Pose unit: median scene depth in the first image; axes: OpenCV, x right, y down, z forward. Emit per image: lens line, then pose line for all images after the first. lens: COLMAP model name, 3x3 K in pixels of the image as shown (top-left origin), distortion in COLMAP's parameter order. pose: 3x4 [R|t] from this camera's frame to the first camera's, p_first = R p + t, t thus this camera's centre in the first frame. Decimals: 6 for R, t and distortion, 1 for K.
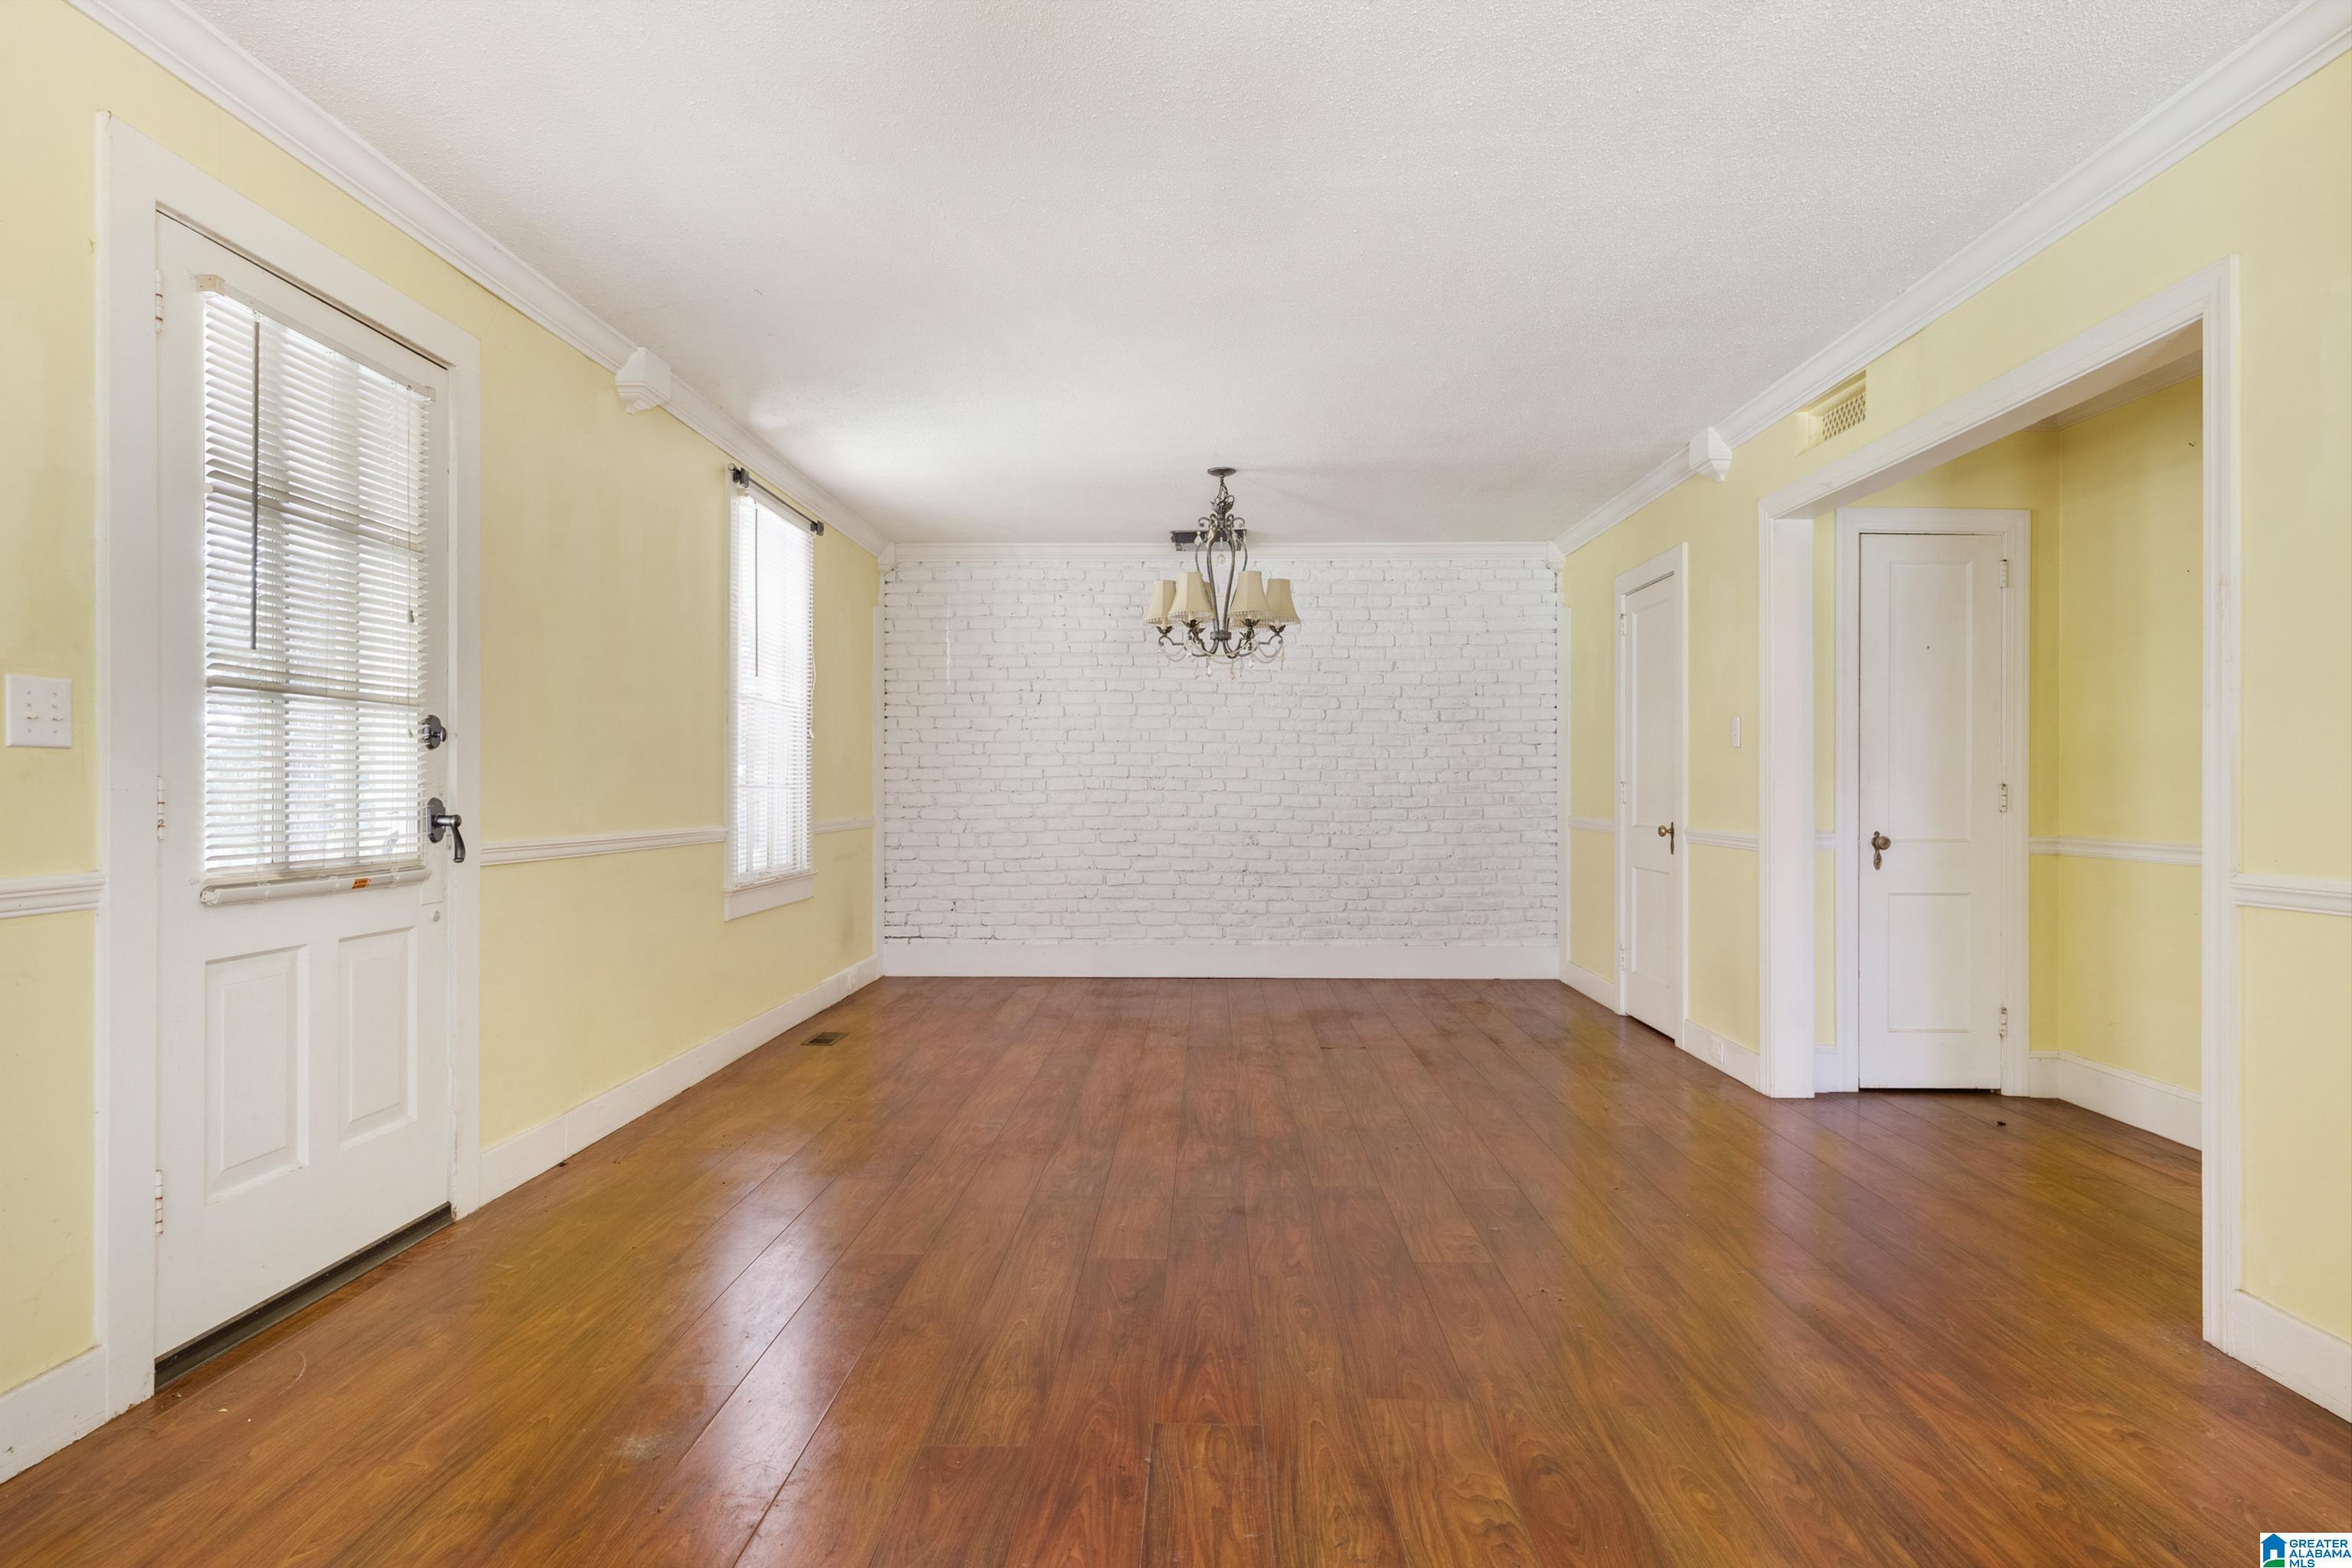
lens RADIAL K [[1306.8, 0, 1186.9], [0, 1306.8, 786.3], [0, 0, 1]] dist [0.004294, 0.000423]
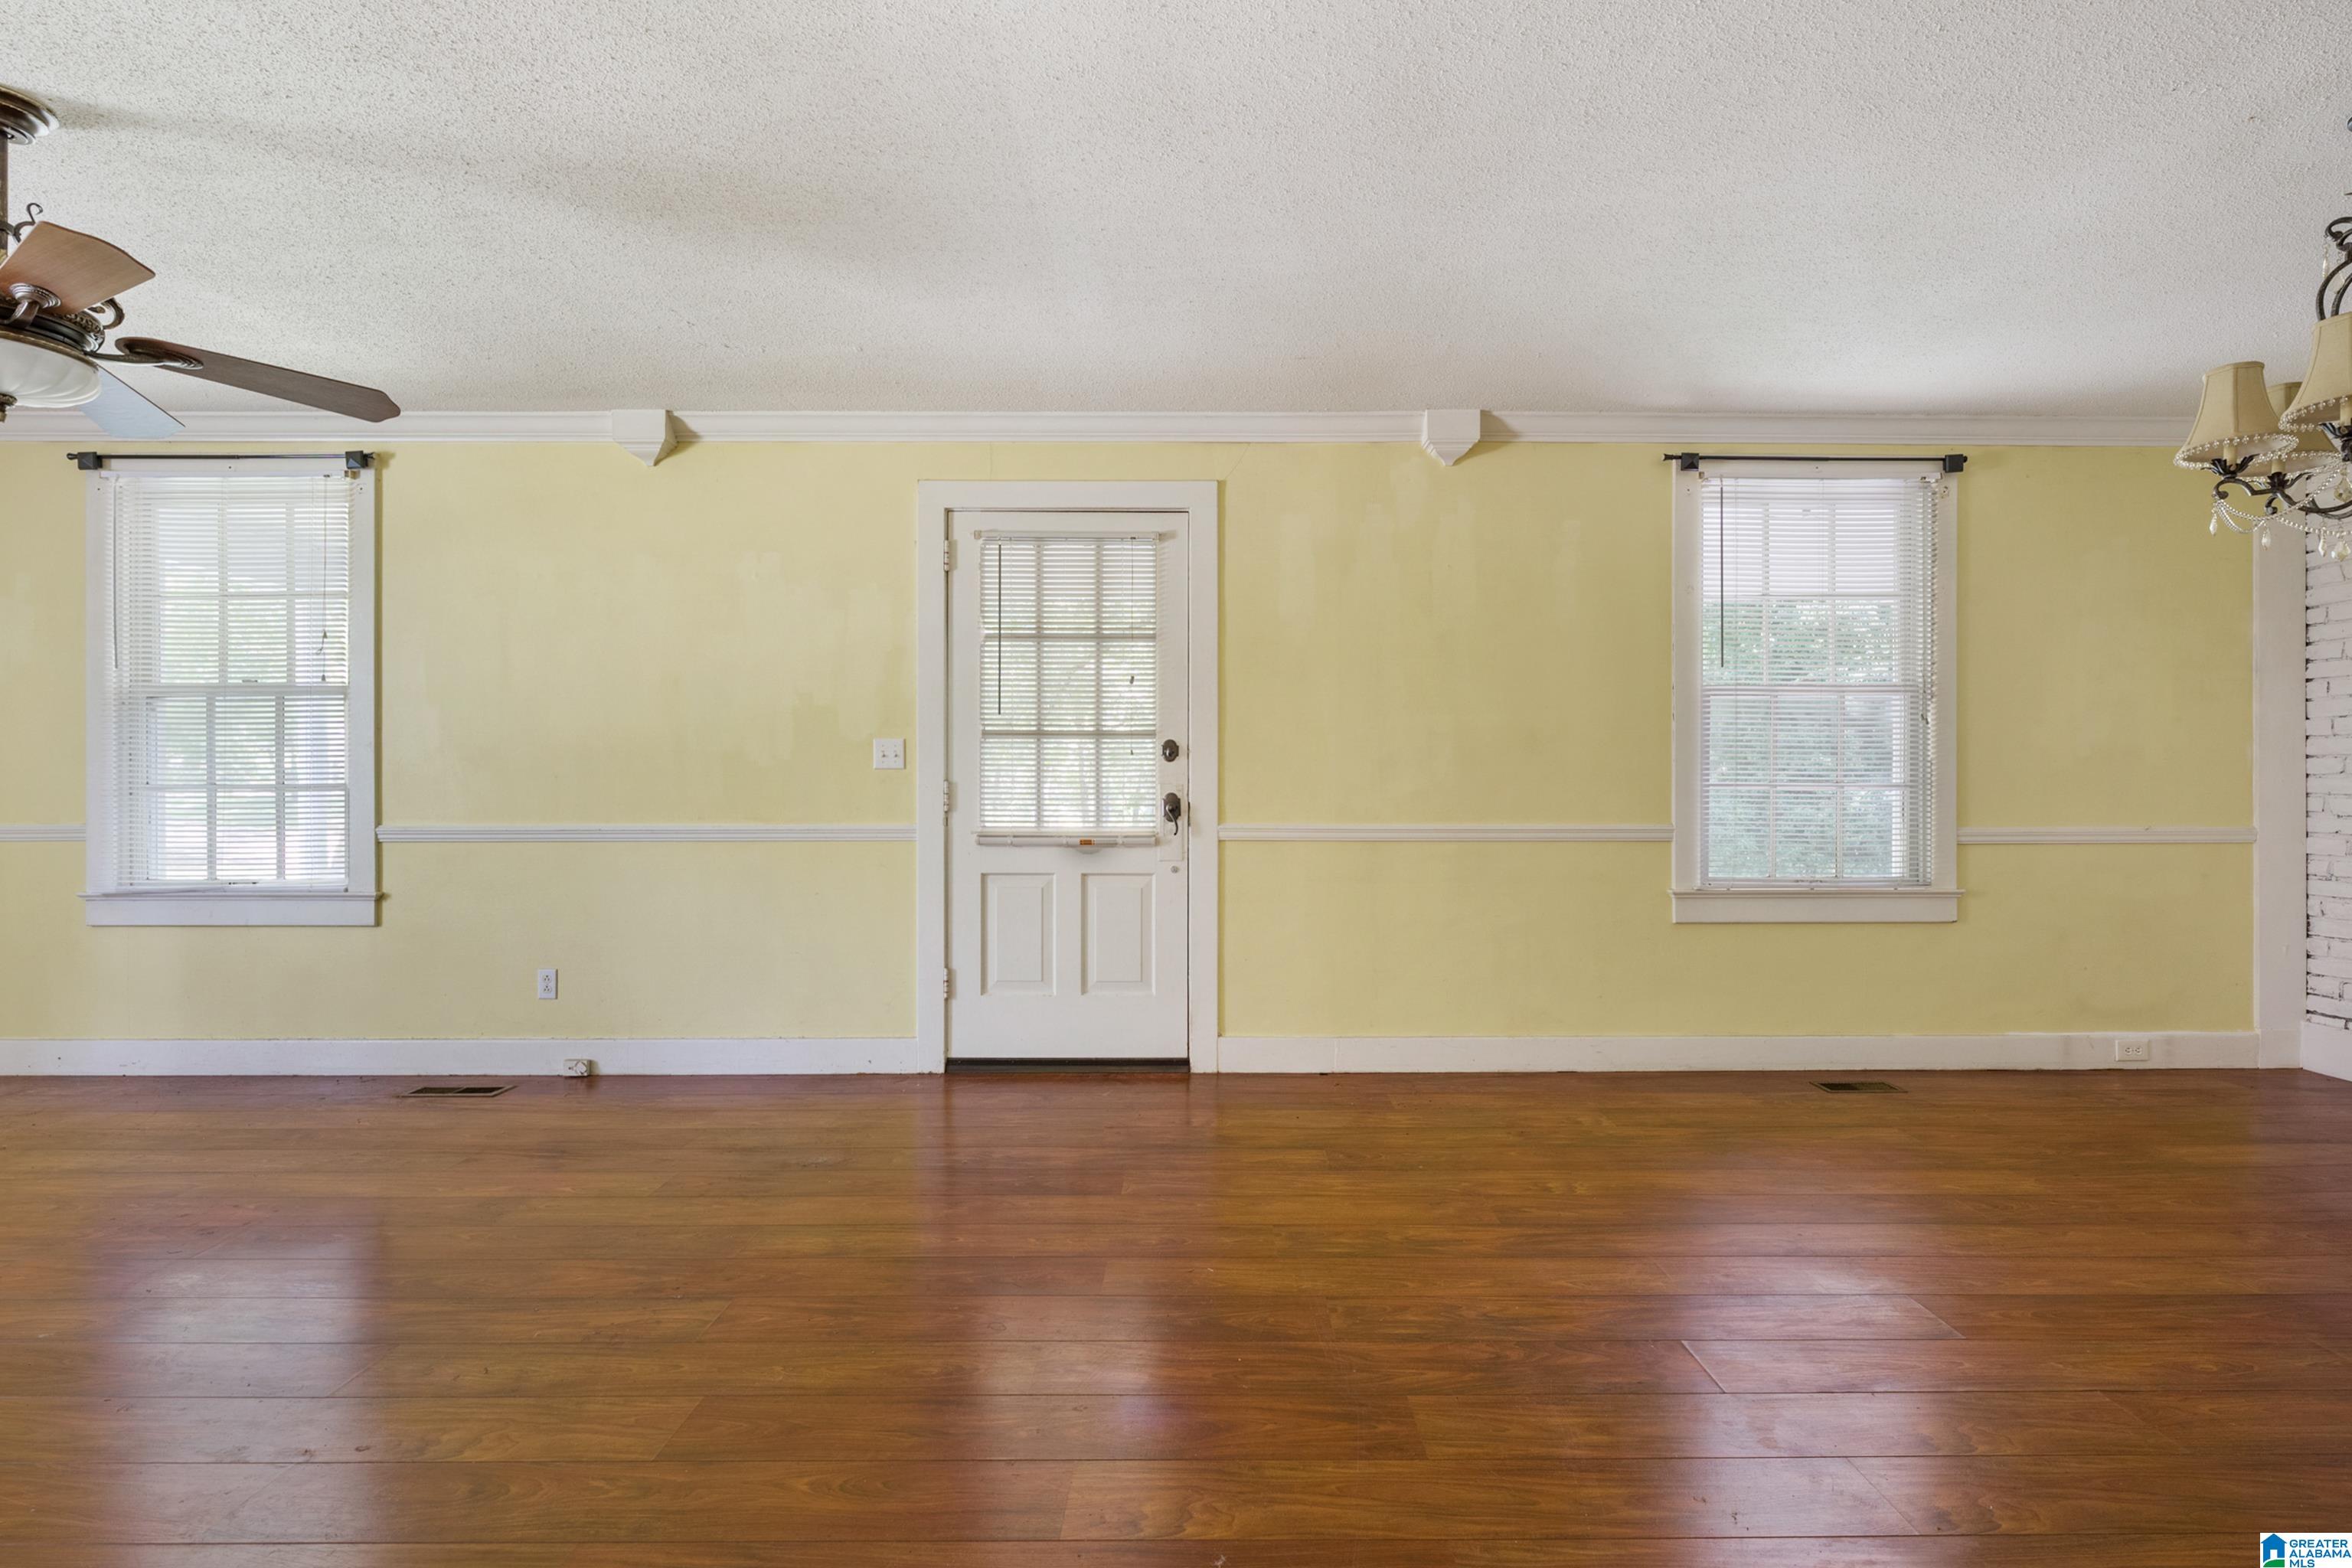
lens RADIAL K [[1099.5, 0, 1214.6], [0, 1099.5, 790.3], [0, 0, 1]] dist [-0.002839, -0.002171]
pose [[0.029865, 0.002928, -0.999550, 0.739556], [0.001229, 0.999995, 0.002966, 0.001635], [0.999553, -0.001317, 0.029862, 1.023406]]
